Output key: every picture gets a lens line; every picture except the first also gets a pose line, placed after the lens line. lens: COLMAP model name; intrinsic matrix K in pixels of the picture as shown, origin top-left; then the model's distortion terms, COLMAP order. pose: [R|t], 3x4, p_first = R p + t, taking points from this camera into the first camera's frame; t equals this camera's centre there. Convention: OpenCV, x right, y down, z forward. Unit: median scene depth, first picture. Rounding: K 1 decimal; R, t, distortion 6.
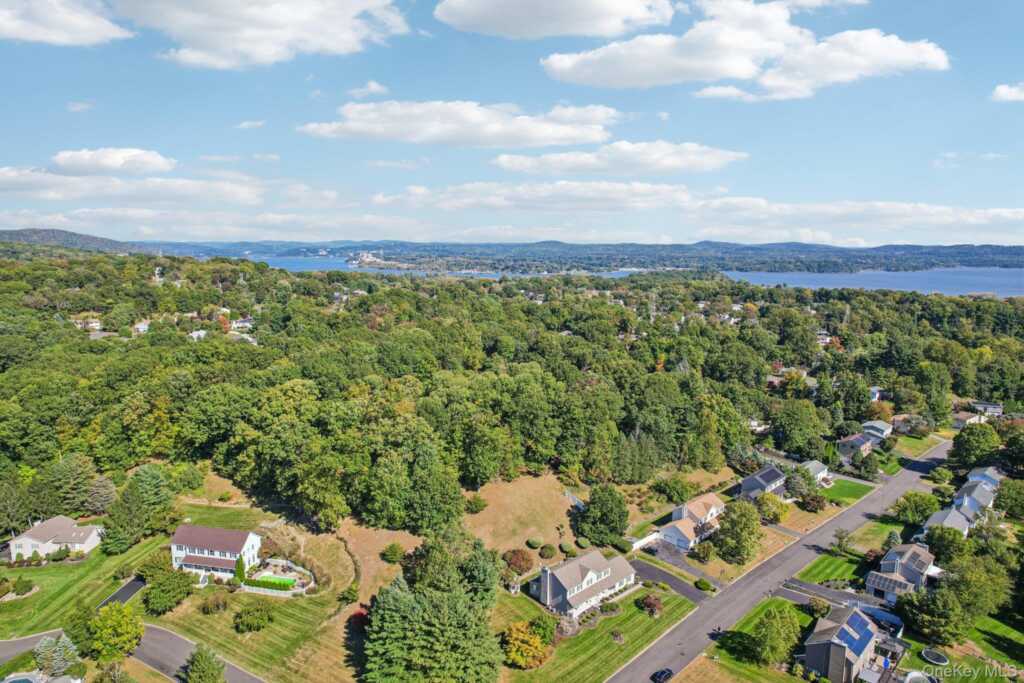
lens RADIAL K [[668.4, 0, 512.6], [0, 668.4, 331.4], [0, 0, 1]] dist [-0.088328, 0.084752]
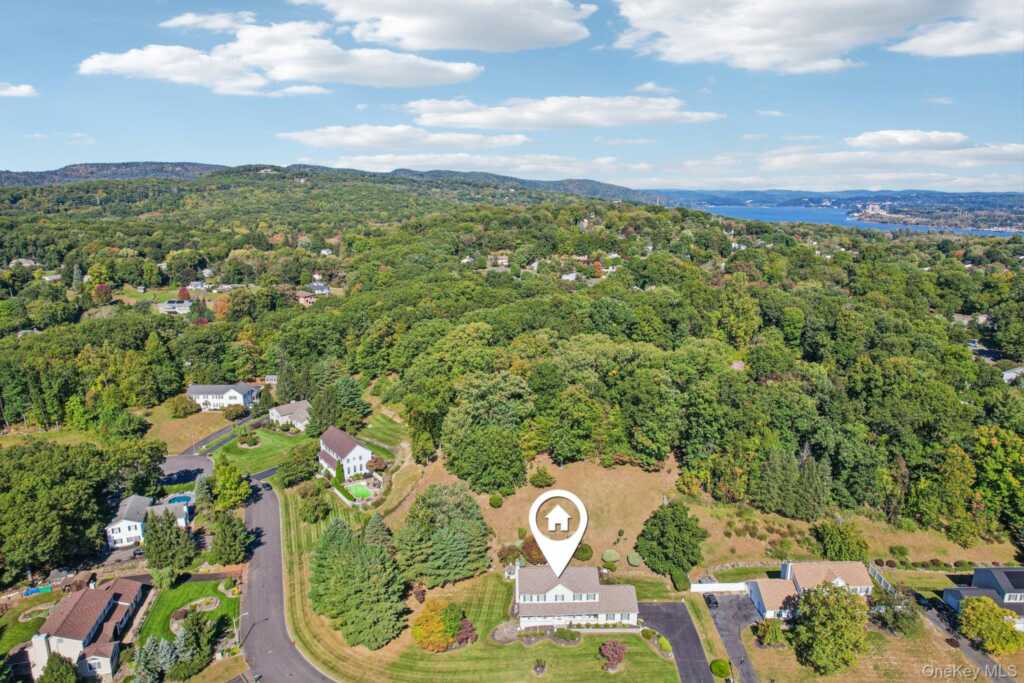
lens RADIAL K [[668.4, 0, 512.6], [0, 668.4, 331.4], [0, 0, 1]] dist [-0.088328, 0.084752]
pose [[0.729204, 0.133269, -0.671194, 0.405578], [-0.082767, 0.990828, 0.106813, -0.029552], [0.679273, -0.022336, 0.733546, 0.237432]]
